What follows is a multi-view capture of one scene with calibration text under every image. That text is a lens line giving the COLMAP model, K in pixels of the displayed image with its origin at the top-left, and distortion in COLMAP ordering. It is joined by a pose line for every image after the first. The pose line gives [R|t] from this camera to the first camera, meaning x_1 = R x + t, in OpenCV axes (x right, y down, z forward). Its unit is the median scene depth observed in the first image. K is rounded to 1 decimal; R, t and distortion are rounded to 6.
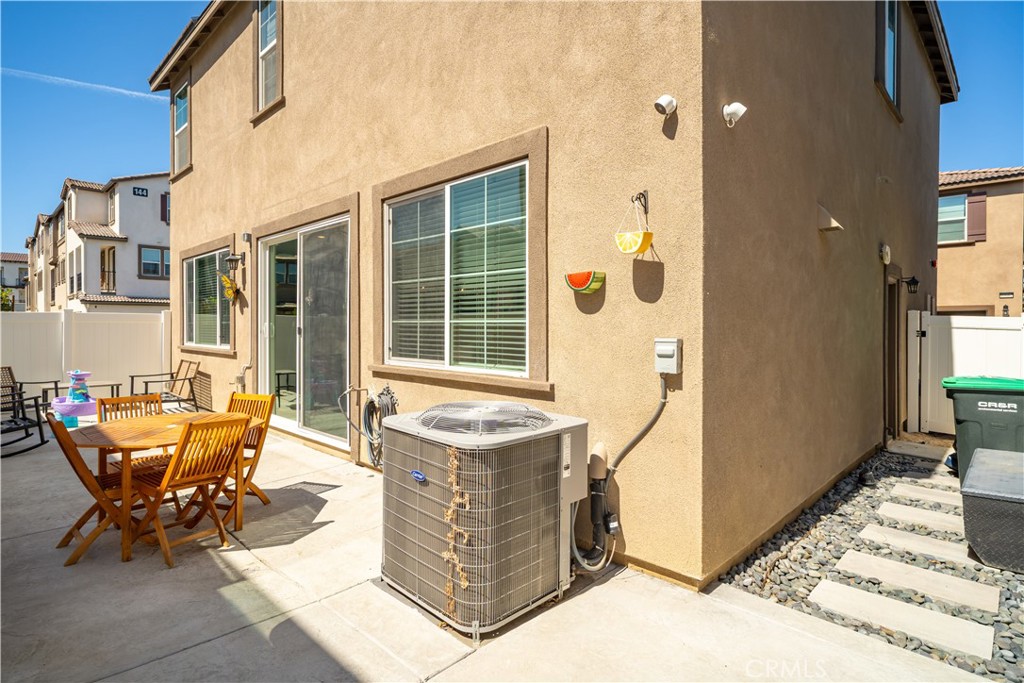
lens RADIAL K [[524.2, 0, 503.6], [0, 524.2, 328.2], [0, 0, 1]] dist [-0.008002, 0.001839]
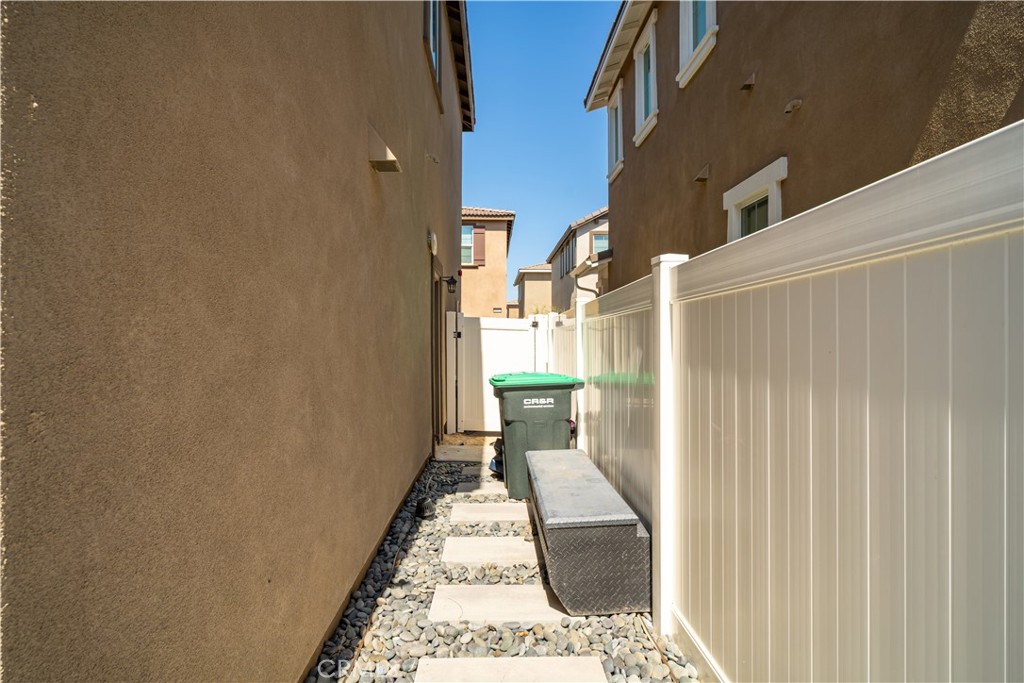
lens RADIAL K [[524.2, 0, 514.2], [0, 524.2, 340.3], [0, 0, 1]] dist [-0.008002, 0.001839]
pose [[0.680011, -0.004656, 0.733187, 0.220839], [0.007138, 0.999974, -0.000270, 0.037125], [-0.733167, 0.005418, 0.680027, 0.383936]]
